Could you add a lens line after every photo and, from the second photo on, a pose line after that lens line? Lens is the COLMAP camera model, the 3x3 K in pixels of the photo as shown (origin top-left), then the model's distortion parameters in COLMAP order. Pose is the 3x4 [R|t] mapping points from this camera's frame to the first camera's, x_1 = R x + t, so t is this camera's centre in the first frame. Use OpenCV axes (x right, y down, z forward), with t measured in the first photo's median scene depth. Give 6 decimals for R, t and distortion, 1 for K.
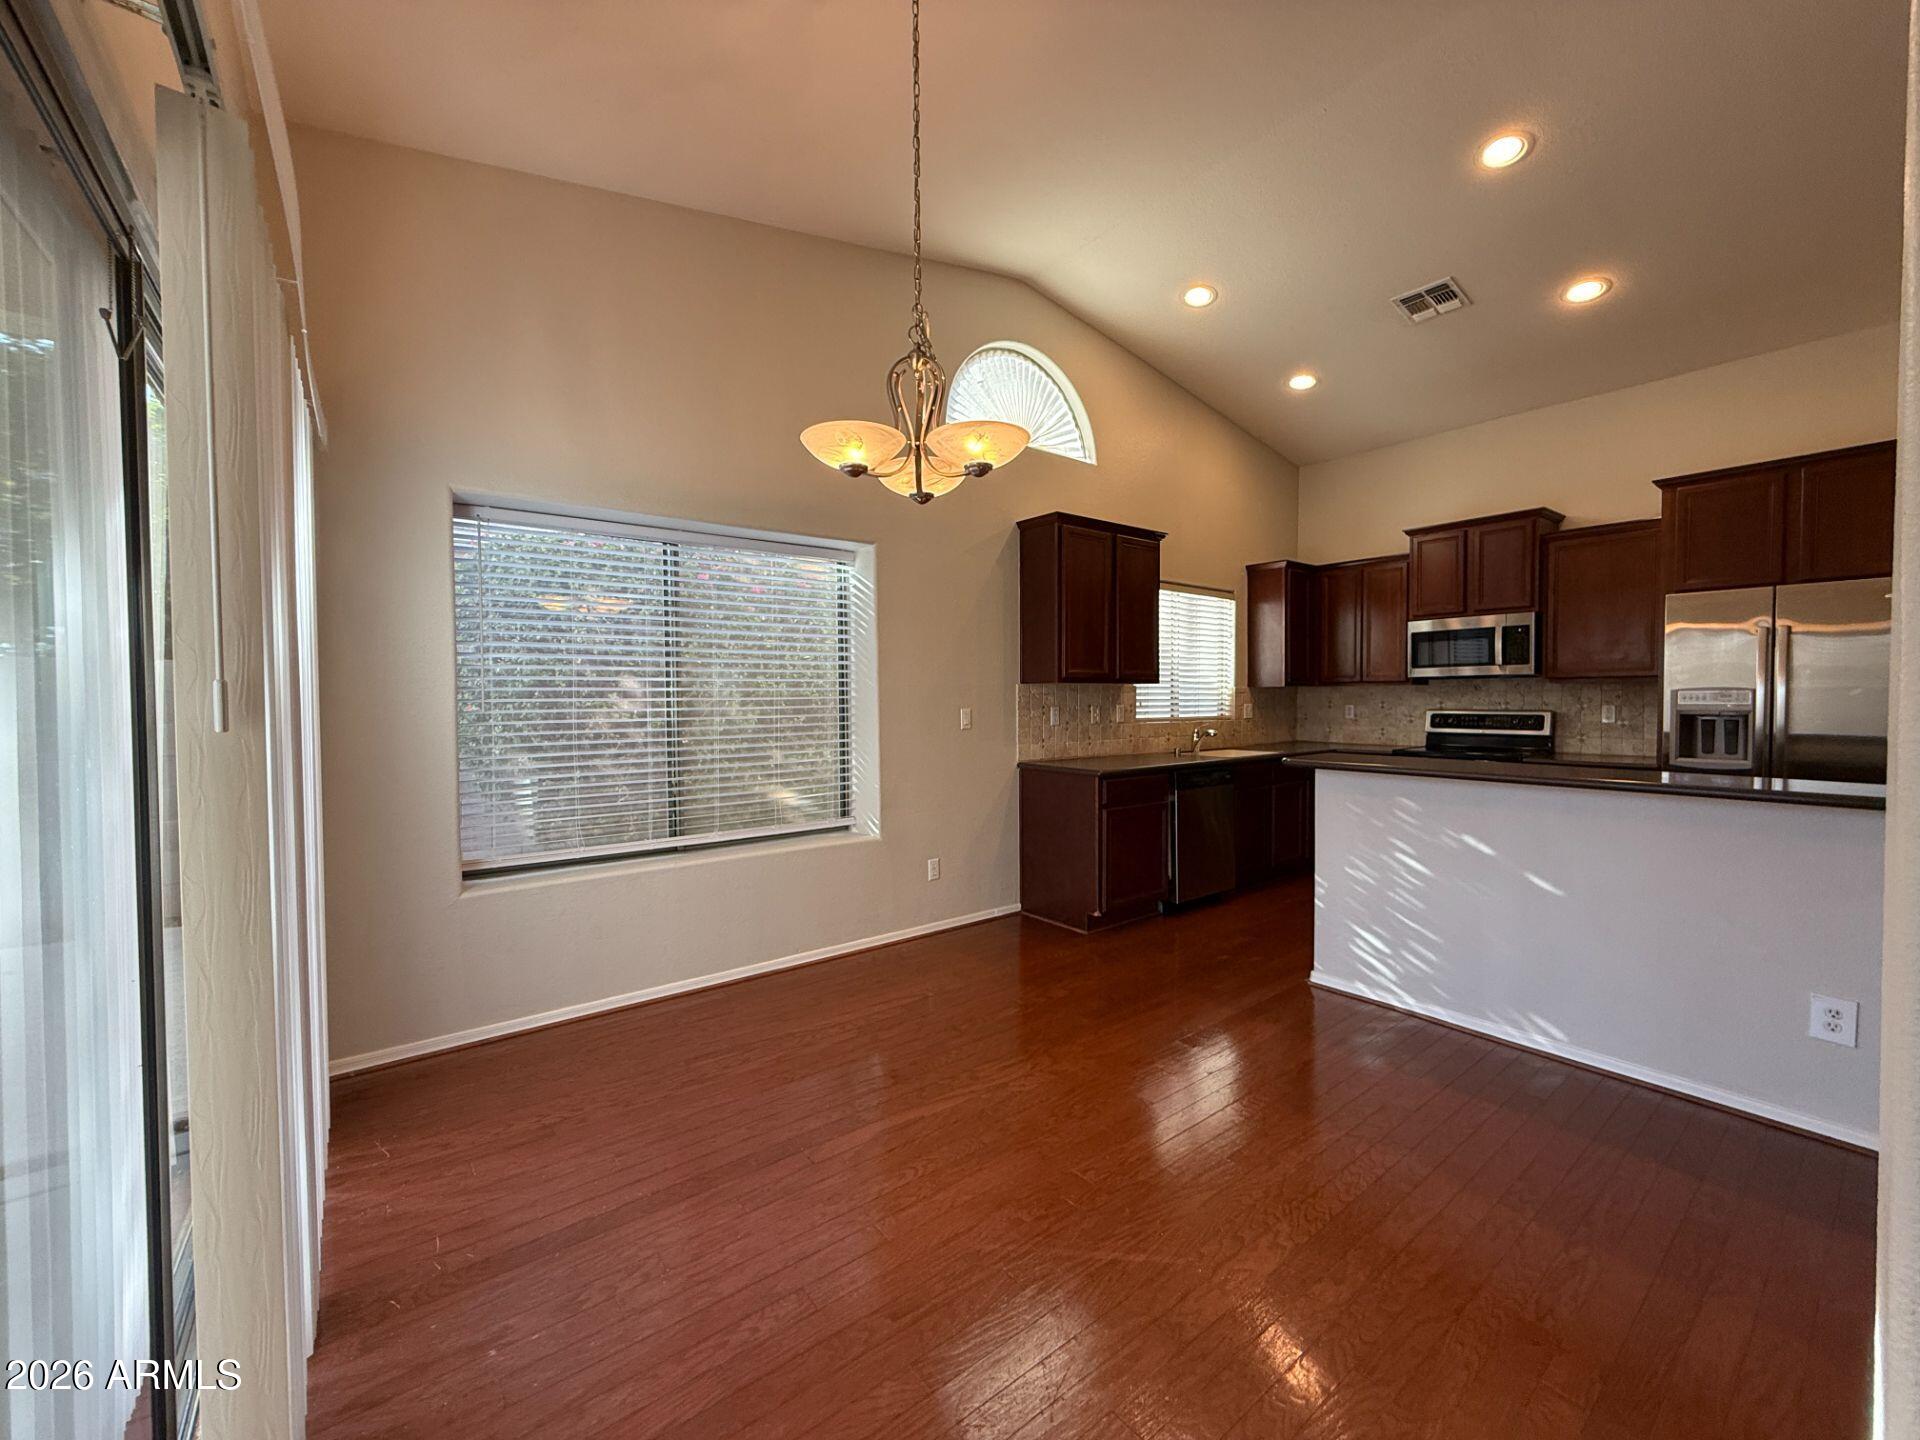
lens RADIAL K [[768.8, 0, 966.0], [0, 768.8, 714.4], [0, 0, 1]] dist [0.000171, 0.000461]
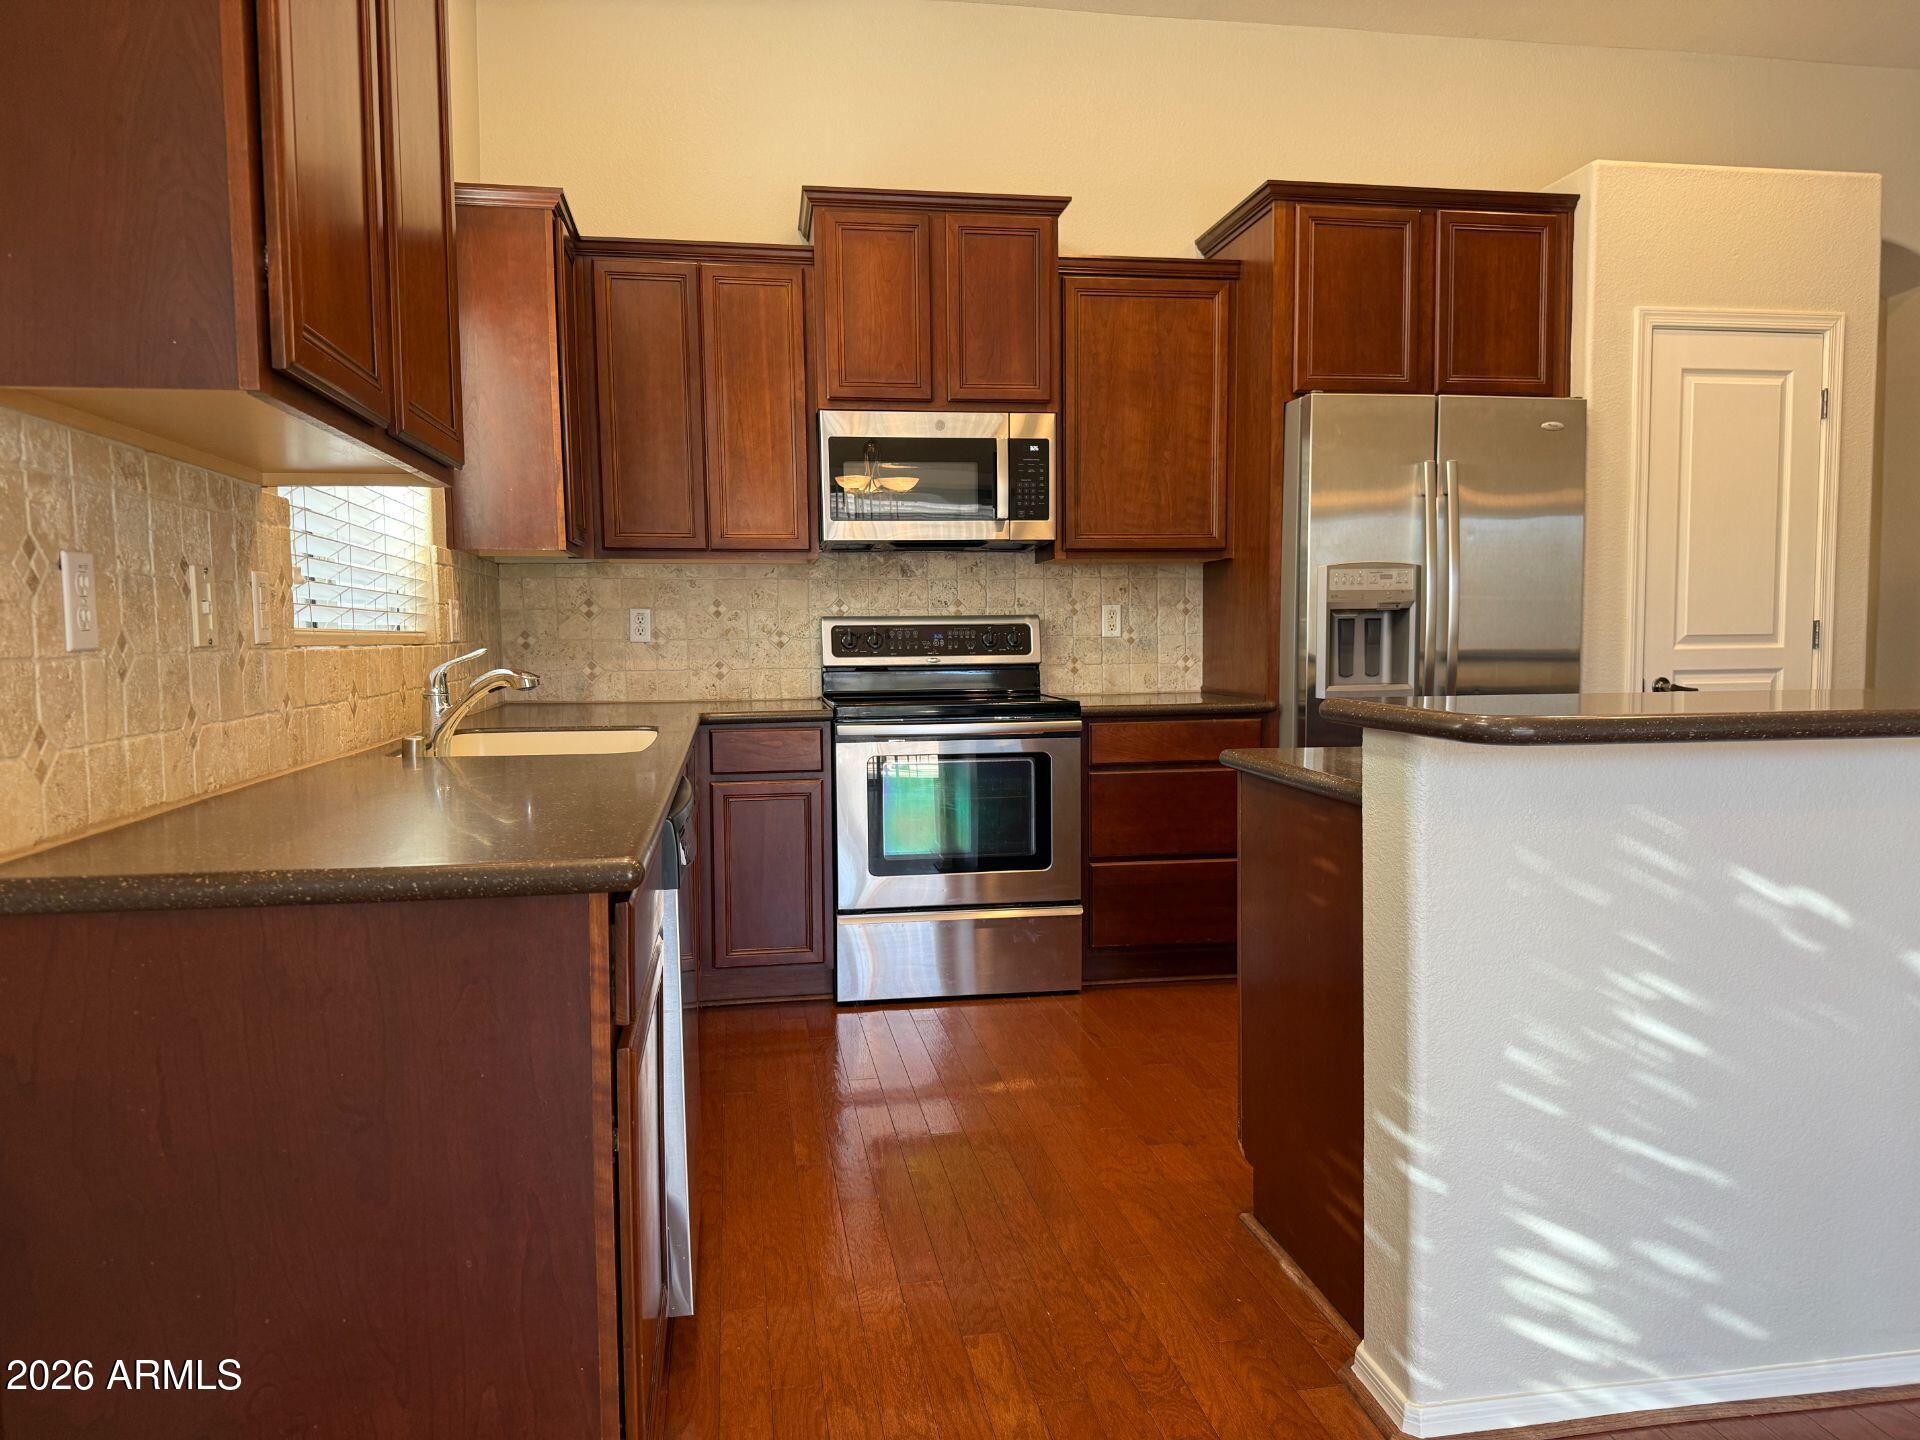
lens RADIAL K [[1351.0, 0, 968.8], [0, 1351.0, 740.8], [0, 0, 1]] dist [0.034592, -0.035118]
pose [[0.488651, -0.070271, 0.869645, -0.065020], [0.028973, 0.997508, 0.064323, 0.020502], [-0.871998, -0.006235, 0.489470, 0.618576]]
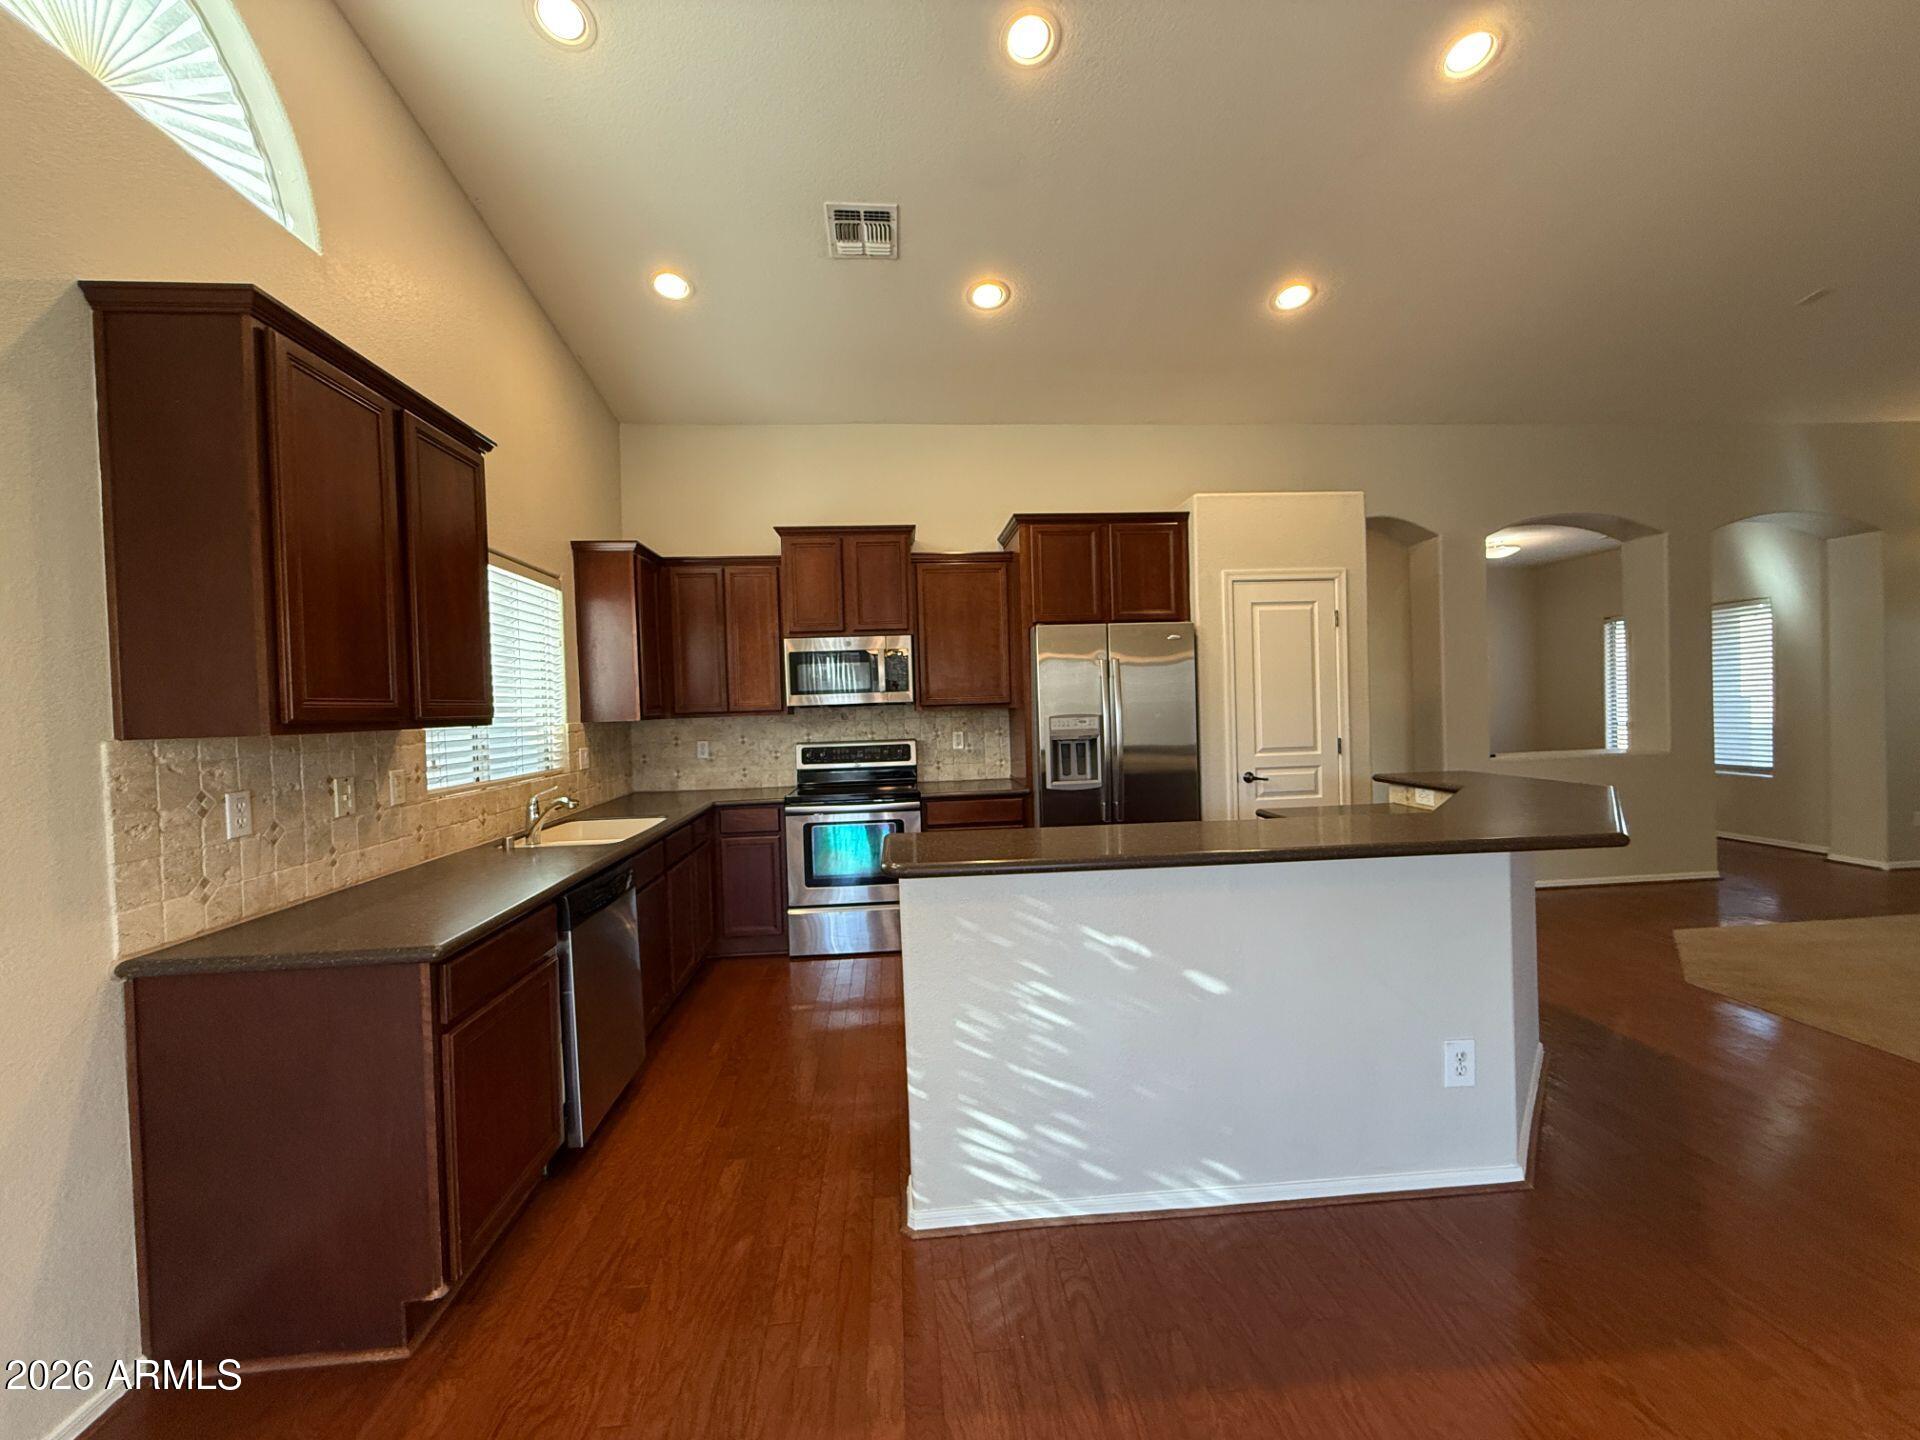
lens RADIAL K [[768.8, 0, 956.8], [0, 768.8, 719.5], [0, 0, 1]] dist [0.000171, 0.000461]
pose [[0.561913, -0.026672, 0.826766, -0.005020], [0.047444, 0.998874, -0.000021, -0.028438], [-0.825835, 0.039237, 0.562545, 0.432288]]
